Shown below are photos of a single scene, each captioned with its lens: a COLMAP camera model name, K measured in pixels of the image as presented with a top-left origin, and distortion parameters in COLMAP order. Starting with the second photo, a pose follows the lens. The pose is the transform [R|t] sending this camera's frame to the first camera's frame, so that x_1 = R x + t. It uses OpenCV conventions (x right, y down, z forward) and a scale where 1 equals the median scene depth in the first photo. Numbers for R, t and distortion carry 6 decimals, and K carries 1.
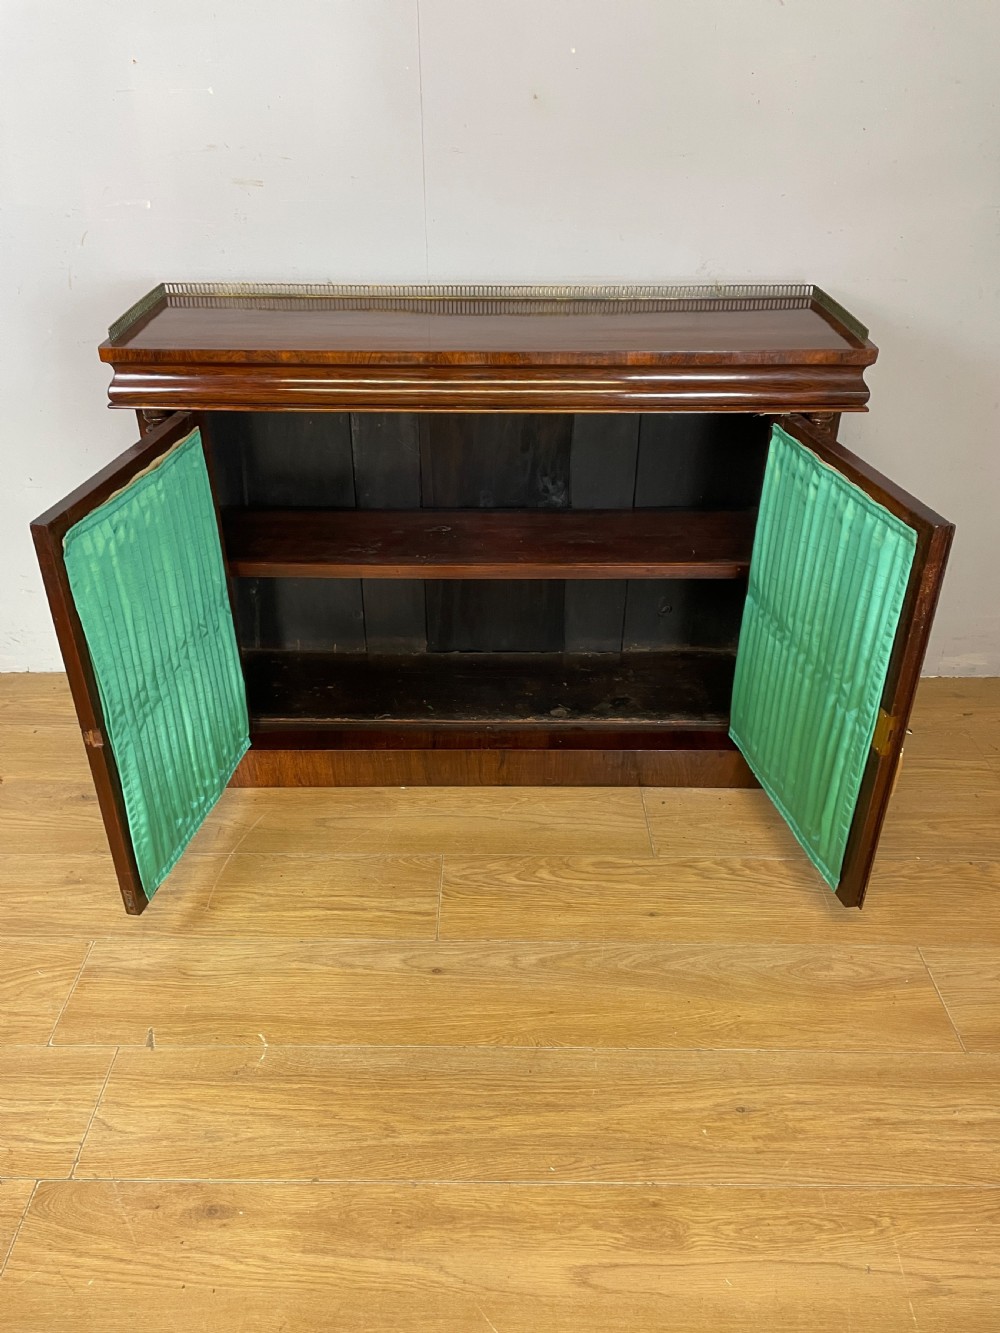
lens RADIAL K [[1020.1, 0, 503.9], [0, 1020.1, 656.6], [0, 0, 1]] dist [0.081463, -0.102461]
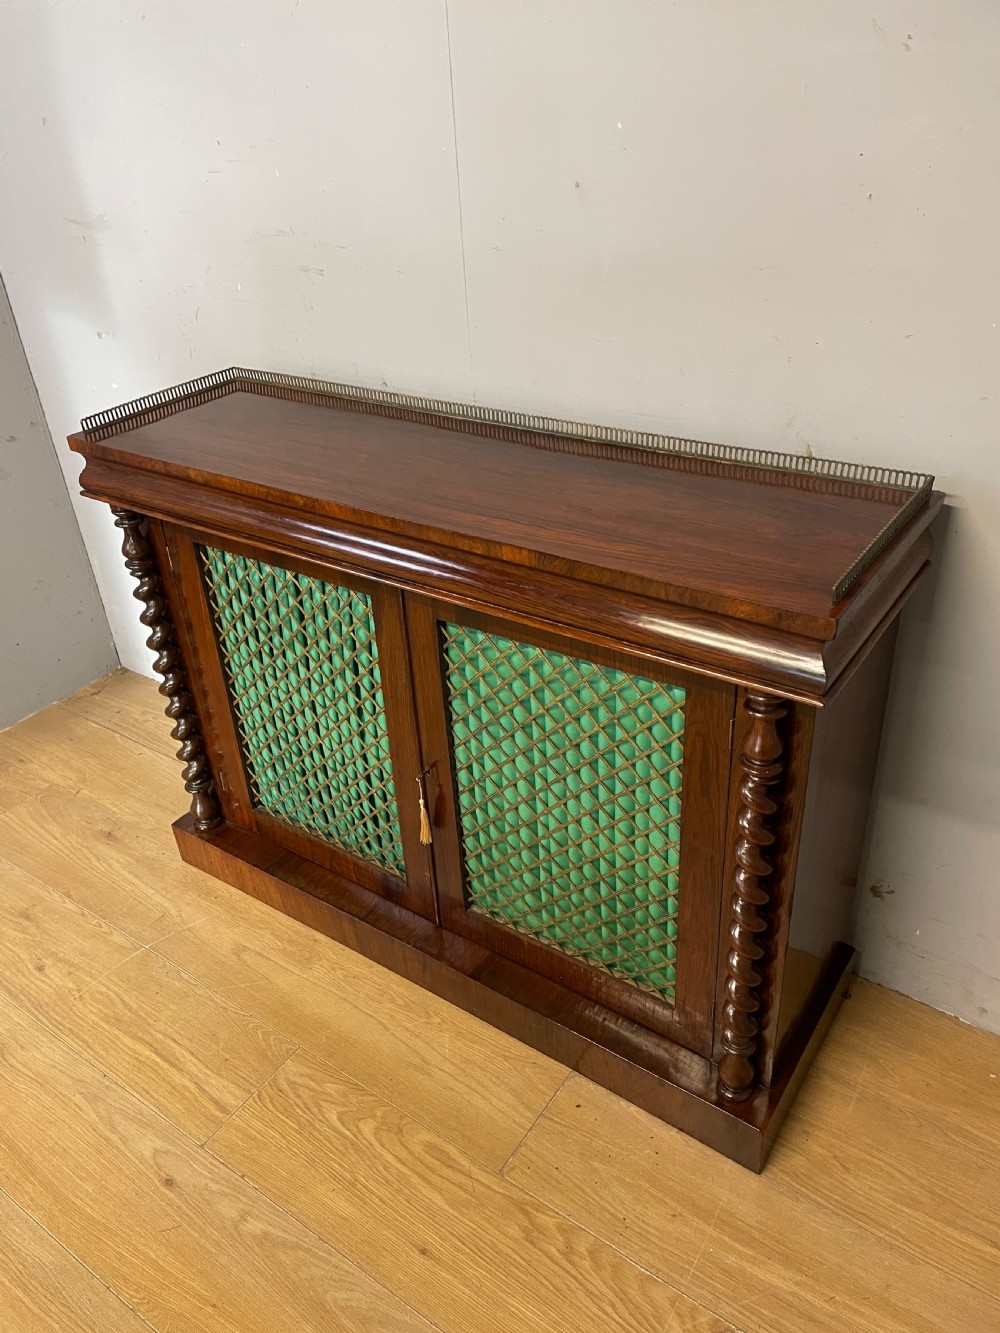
lens RADIAL K [[1021.1, 0, 496.5], [0, 1021.1, 668.7], [0, 0, 1]] dist [0.088451, -0.117706]
pose [[0.812607, 0.260116, -0.521545, 0.509712], [-0.255146, 0.963340, 0.082921, -0.261256], [0.523994, 0.065688, 0.849185, 0.364941]]
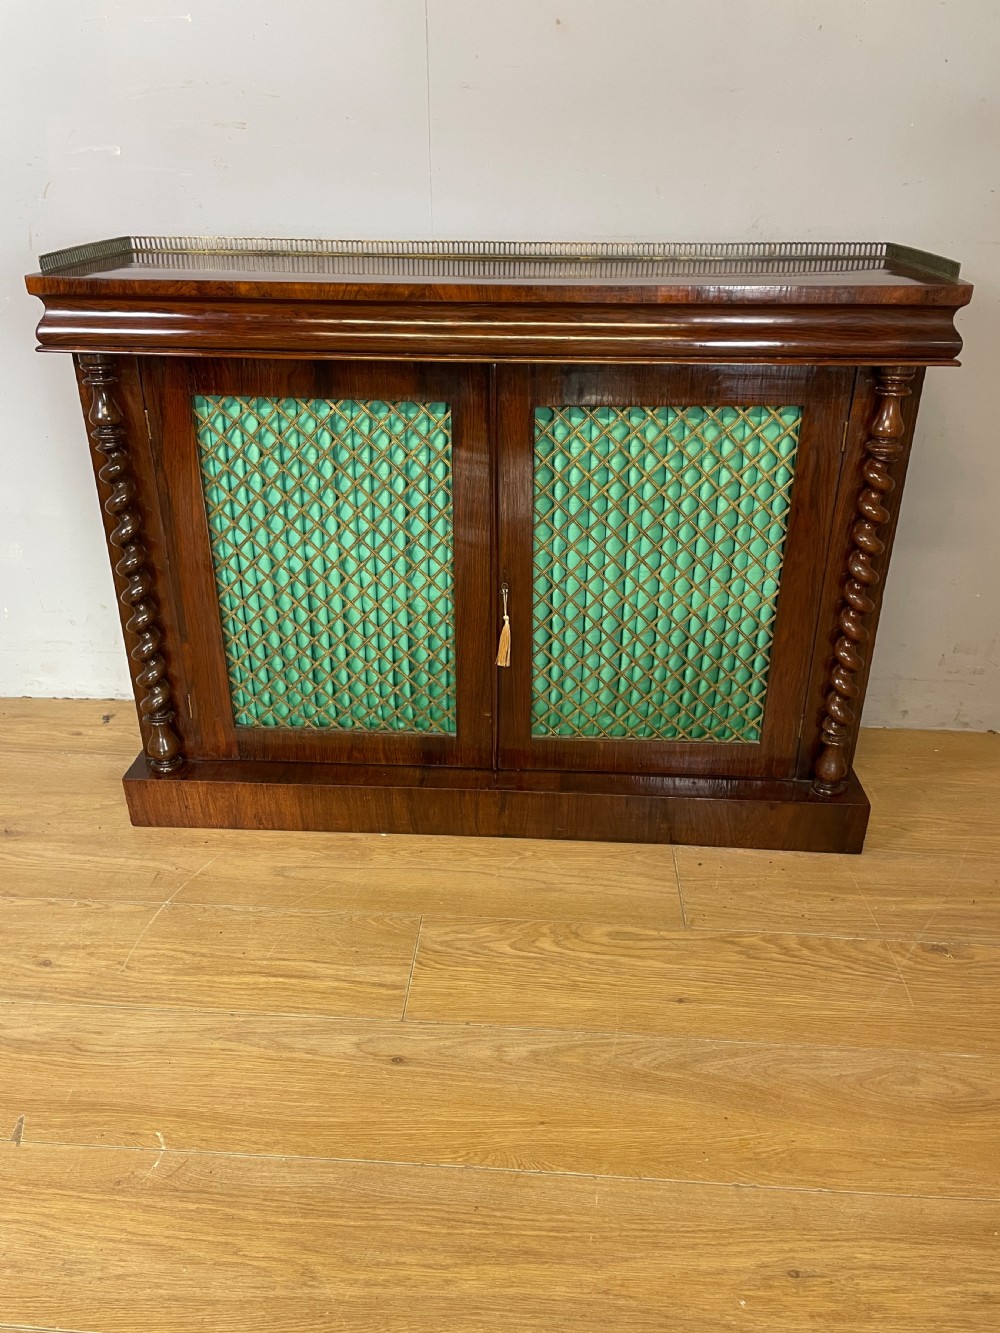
lens RADIAL K [[1020.1, 0, 499.8], [0, 1020.1, 660.4], [0, 0, 1]] dist [0.081463, -0.102461]
pose [[0.998071, 0.025967, -0.056397, 0.047449], [-0.031165, 0.995147, -0.093334, 0.076147], [0.053699, 0.094912, 0.994036, 0.203151]]
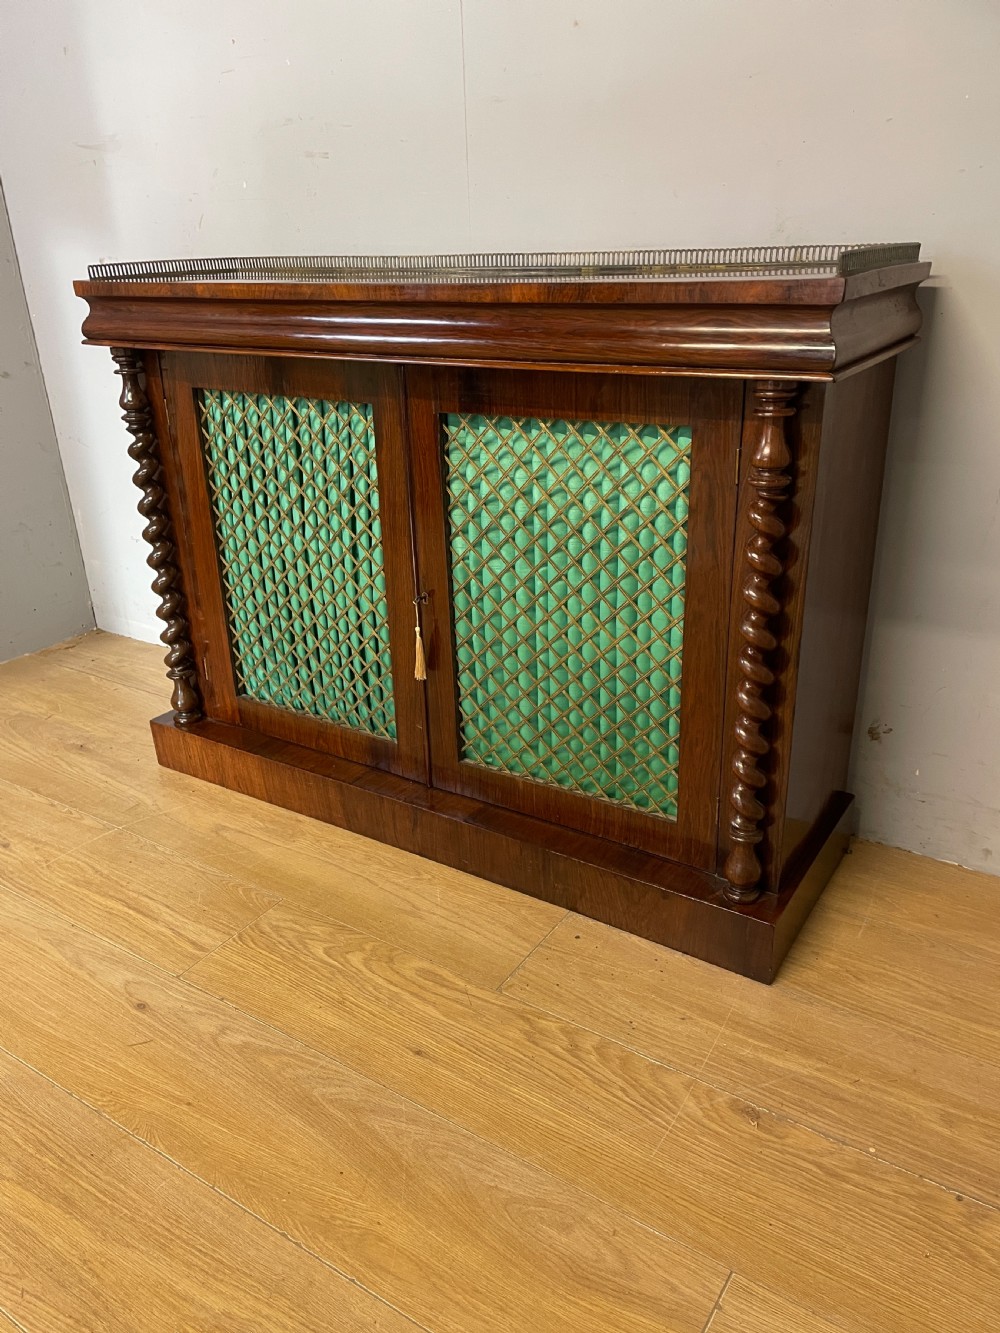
lens RADIAL K [[1021.1, 0, 496.8], [0, 1021.1, 676.1], [0, 0, 1]] dist [0.088451, -0.117706]
pose [[0.831433, 0.191641, -0.521530, 0.546694], [-0.262582, 0.962728, -0.064850, 0.033210], [0.489663, 0.190862, 0.850765, 0.389762]]
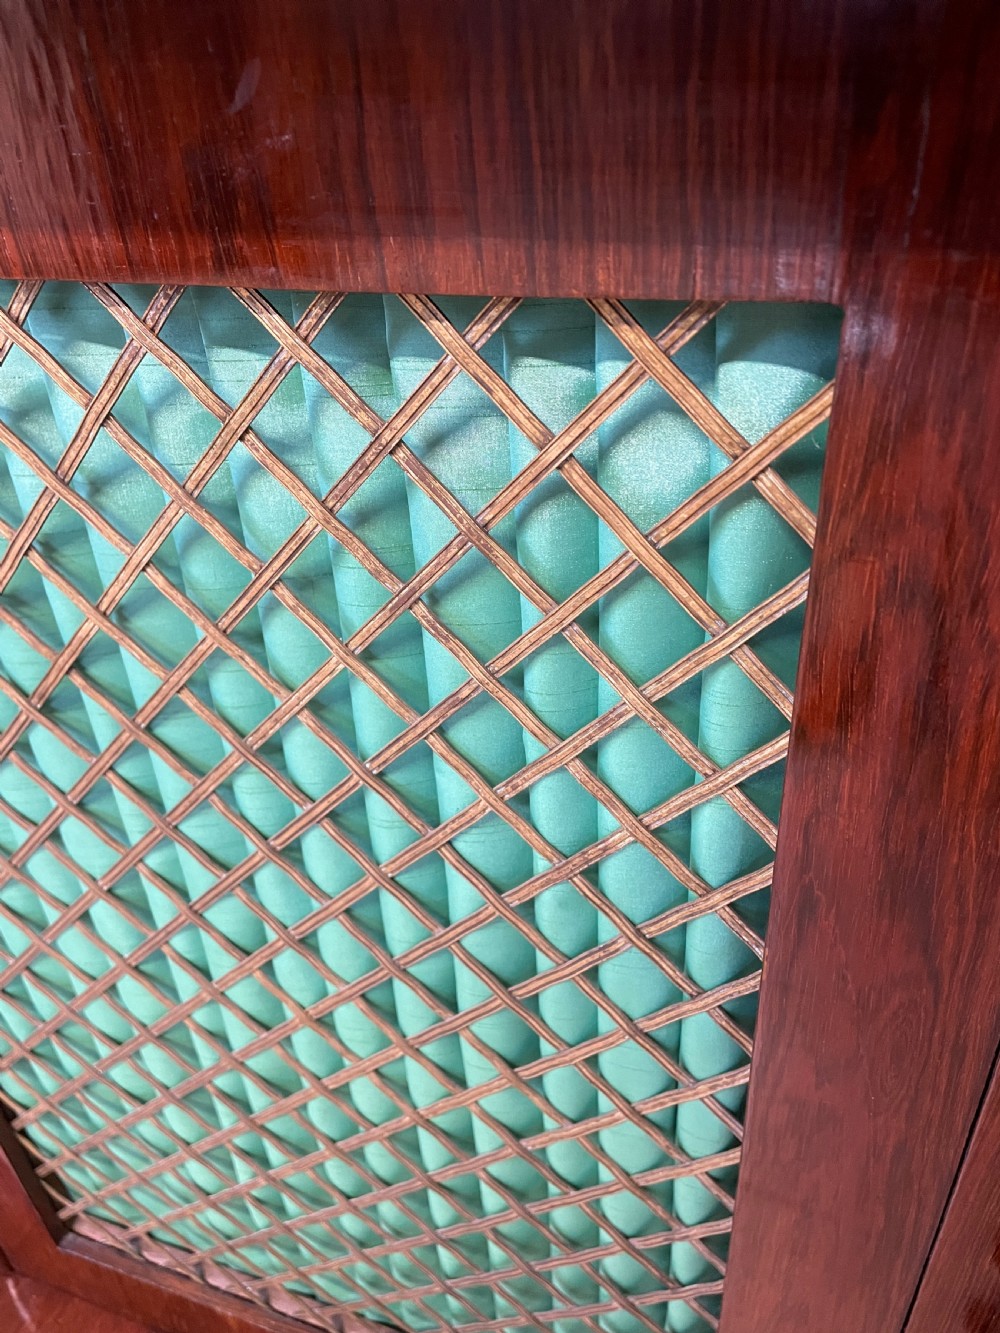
lens RADIAL K [[1021.1, 0, 514.6], [0, 1021.1, 674.4], [0, 0, 1]] dist [0.088451, -0.117706]
pose [[0.936424, 0.157168, -0.313702, 0.254178], [-0.147979, 0.987566, 0.053055, -0.182210], [0.318140, -0.003261, 0.948038, 0.927271]]
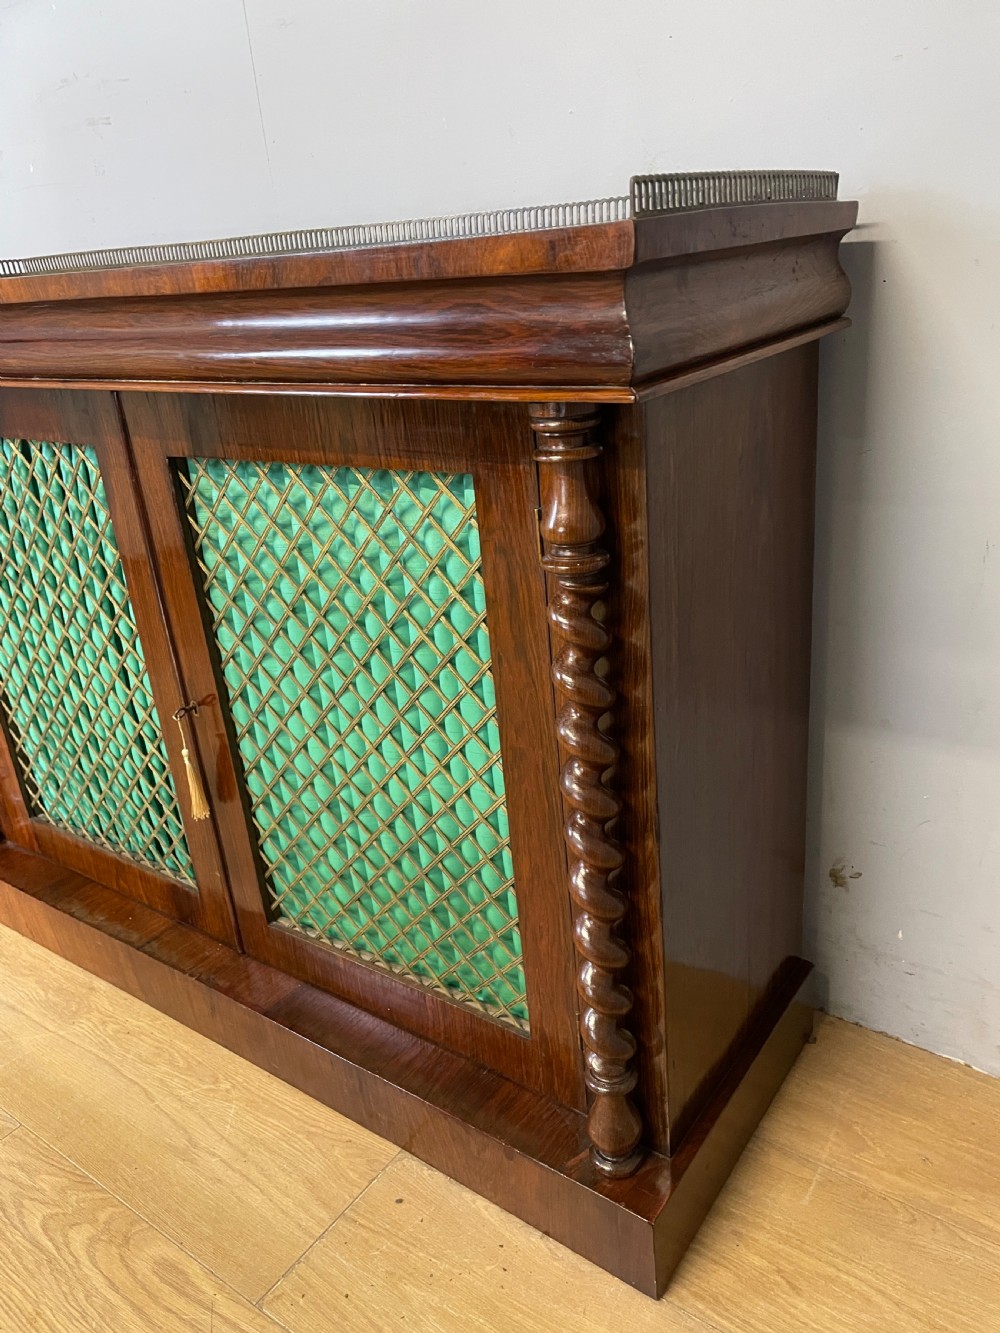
lens RADIAL K [[1021.1, 0, 517.4], [0, 1021.1, 674.2], [0, 0, 1]] dist [0.088451, -0.117706]
pose [[0.805239, 0.165114, -0.569497, 0.543721], [-0.237824, 0.969743, -0.055114, -0.112478], [0.543166, 0.179820, 0.820143, 0.691270]]
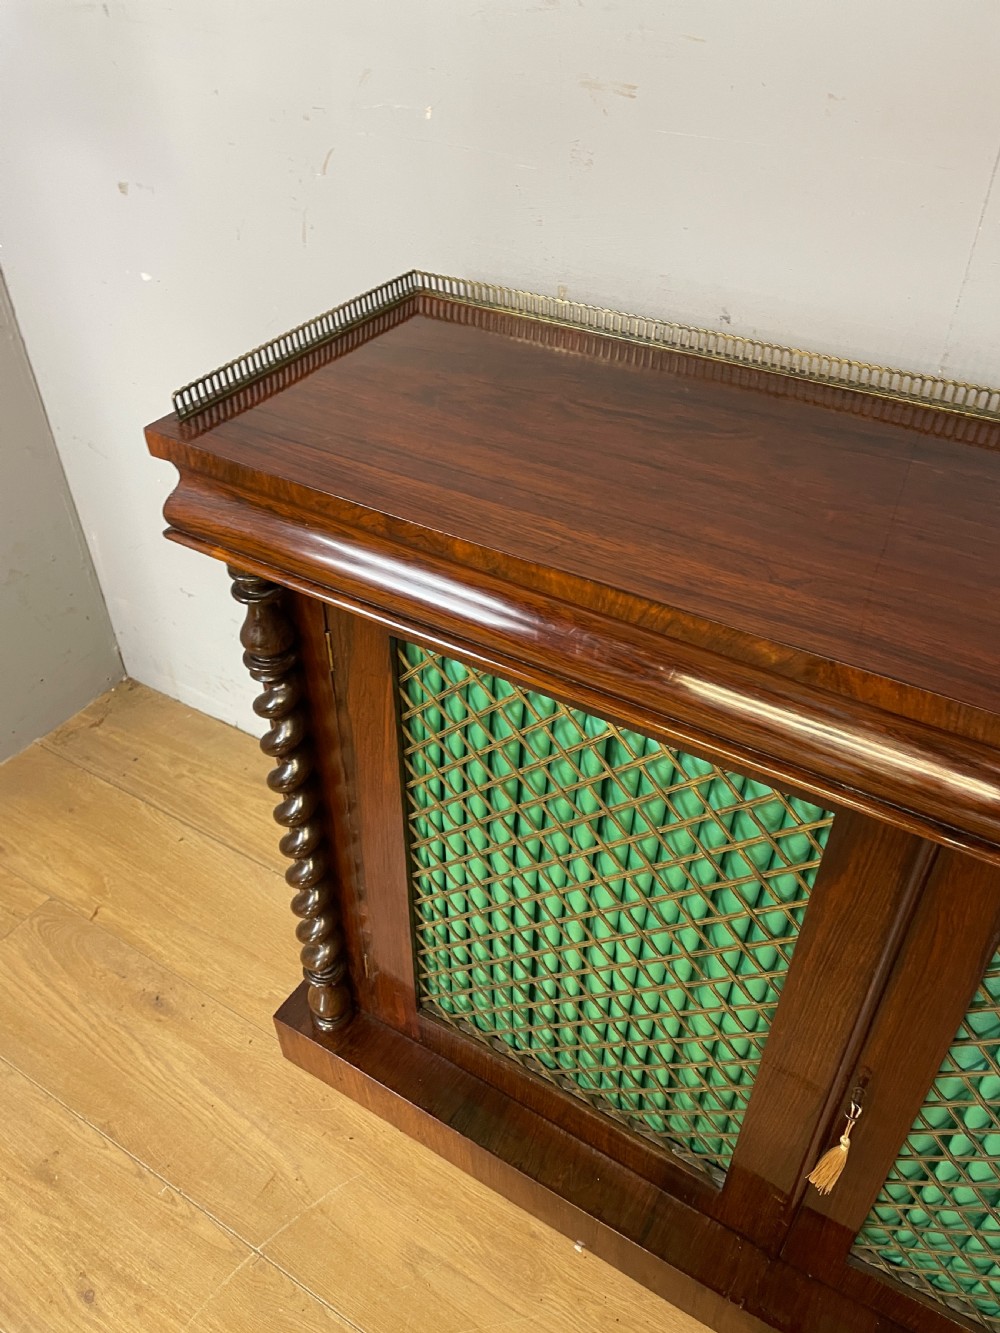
lens RADIAL K [[1021.1, 0, 489.5], [0, 1021.1, 658.5], [0, 0, 1]] dist [0.088451, -0.117706]
pose [[0.843915, 0.330979, -0.422209, -0.011377], [-0.276528, 0.942769, 0.186332, -0.319974], [0.459718, -0.040496, 0.887141, 0.612732]]
